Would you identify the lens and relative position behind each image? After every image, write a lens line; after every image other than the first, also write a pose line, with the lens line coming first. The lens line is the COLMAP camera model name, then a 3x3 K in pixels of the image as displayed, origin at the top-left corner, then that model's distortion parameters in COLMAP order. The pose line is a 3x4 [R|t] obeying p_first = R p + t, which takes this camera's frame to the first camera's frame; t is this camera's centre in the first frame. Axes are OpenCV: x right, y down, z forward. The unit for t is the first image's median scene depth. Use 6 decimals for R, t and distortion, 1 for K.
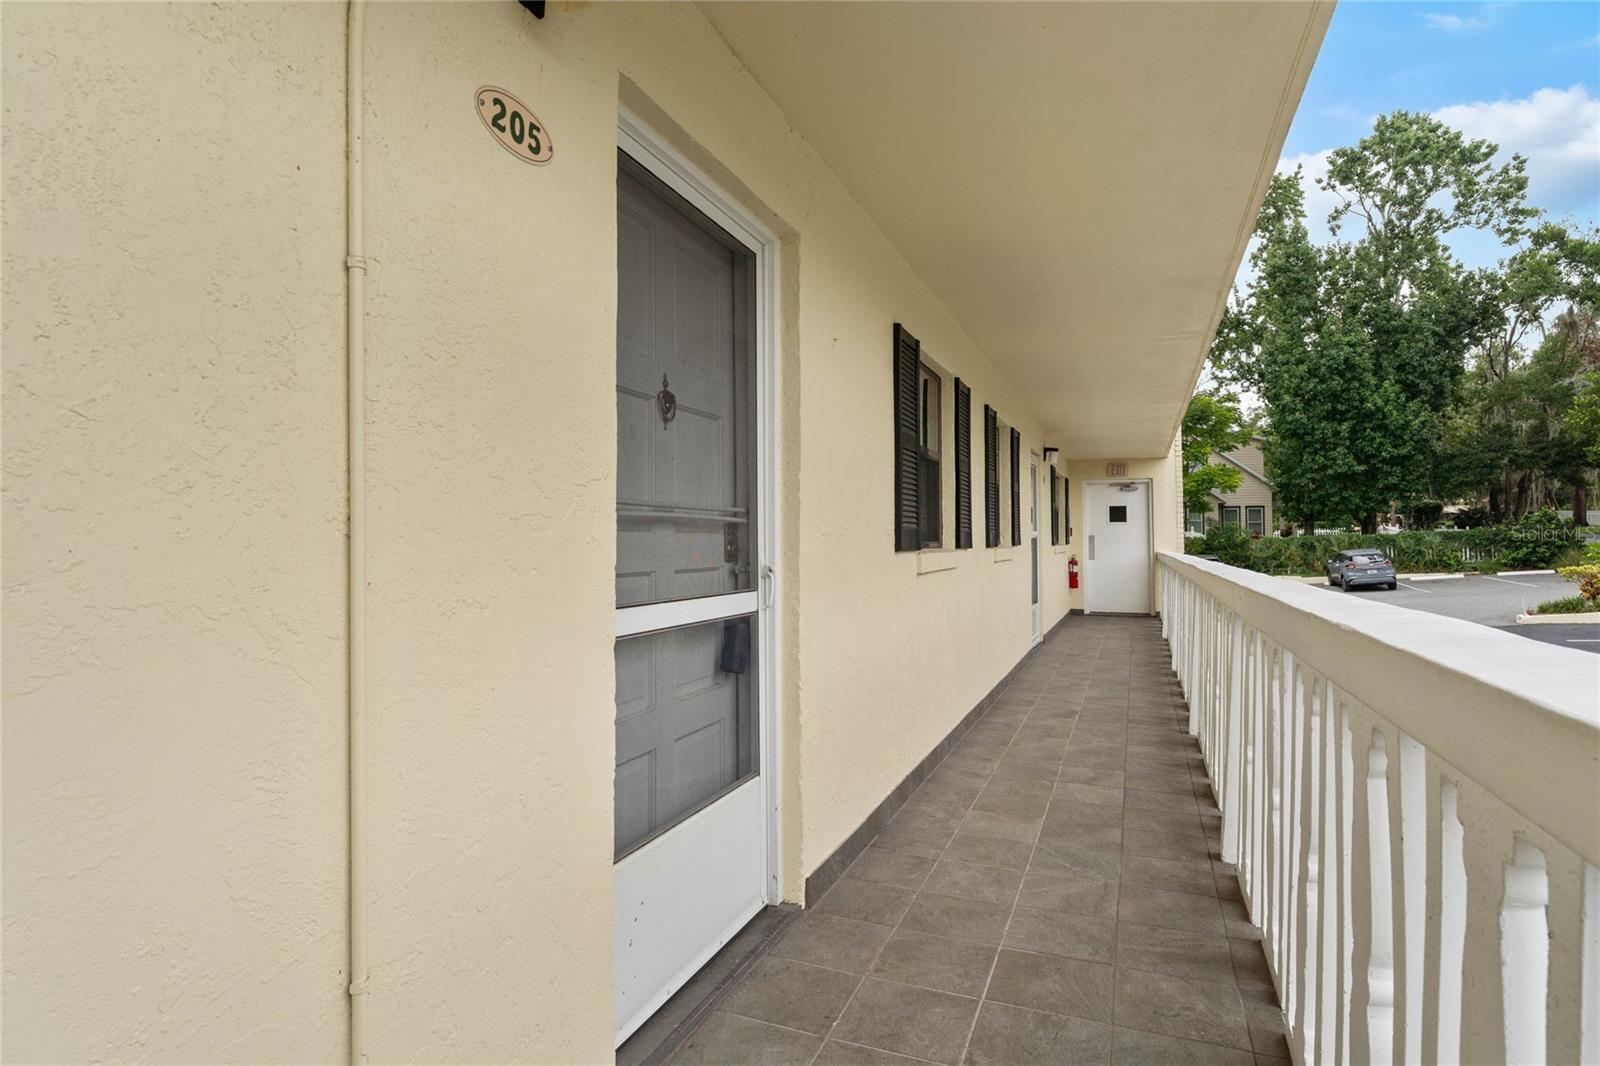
lens RADIAL K [[849.5, 0, 800.0], [0, 849.5, 533.0], [0, 0, 1]] dist [-0.000010, -0.000029]
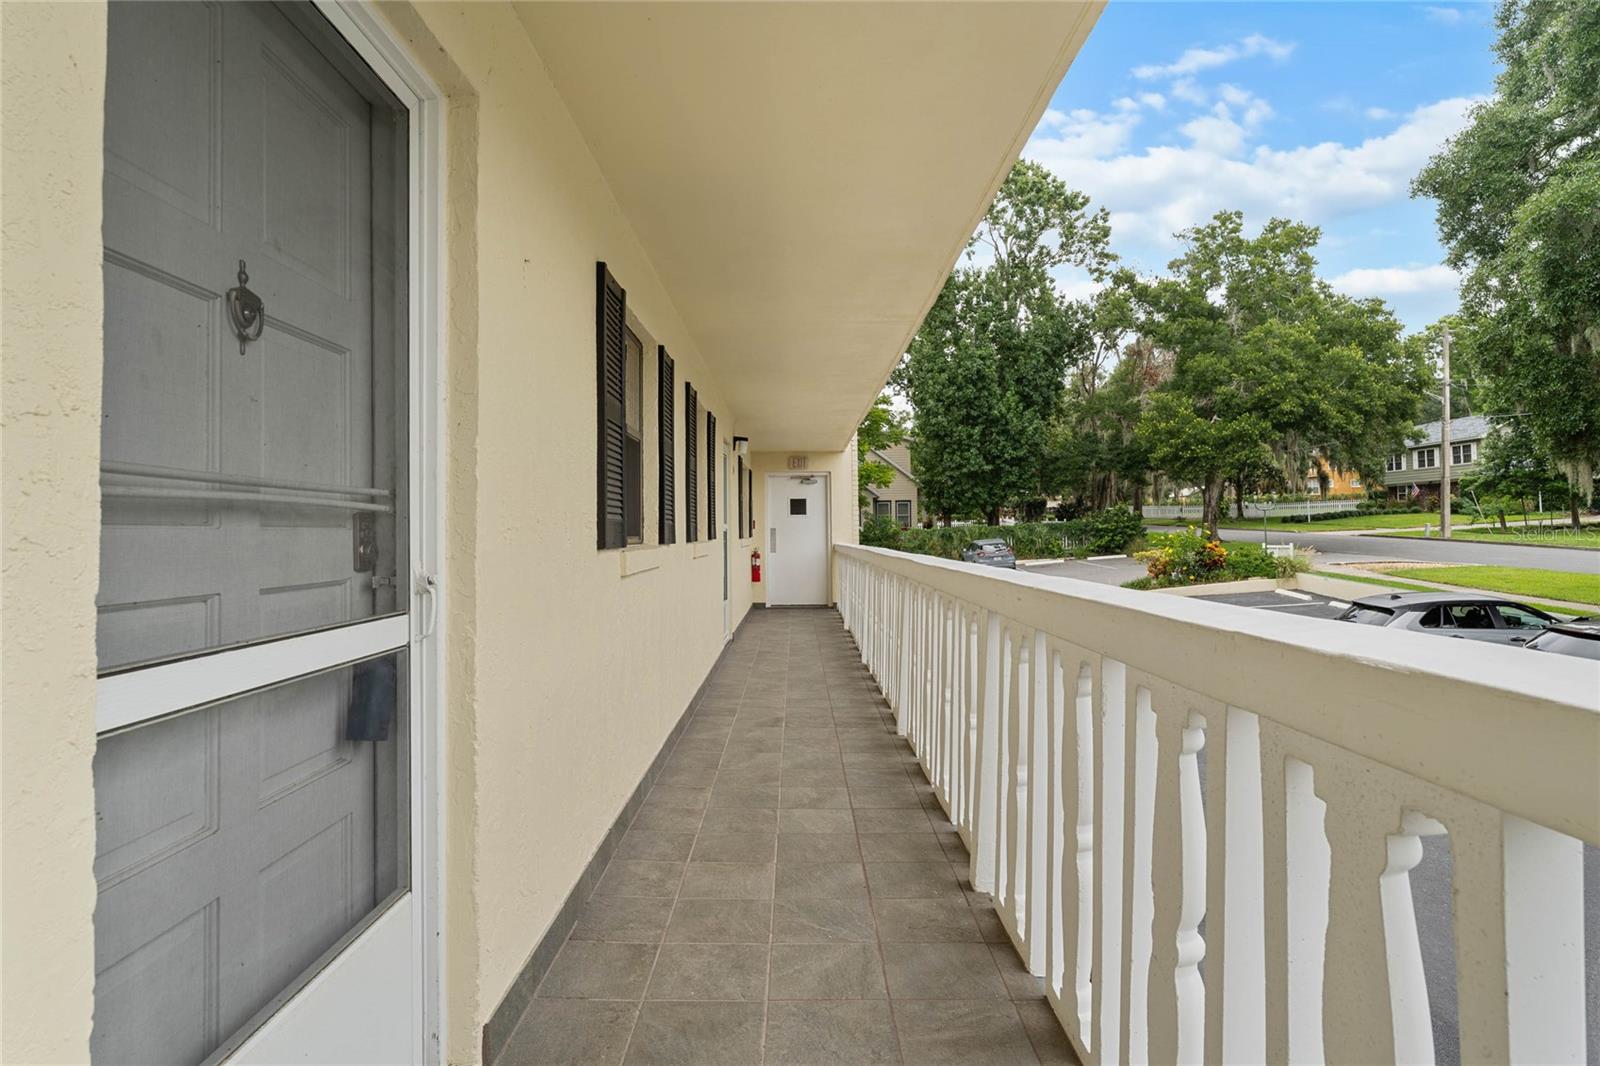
lens RADIAL K [[868.8, 0, 799.2], [0, 868.8, 507.9], [0, 0, 1]] dist [-0.000787, -0.000627]
pose [[0.929639, 0.003243, 0.368458, -0.010294], [0.004612, 0.999780, -0.020438, 0.000119], [-0.368443, 0.020699, 0.929420, 0.154148]]
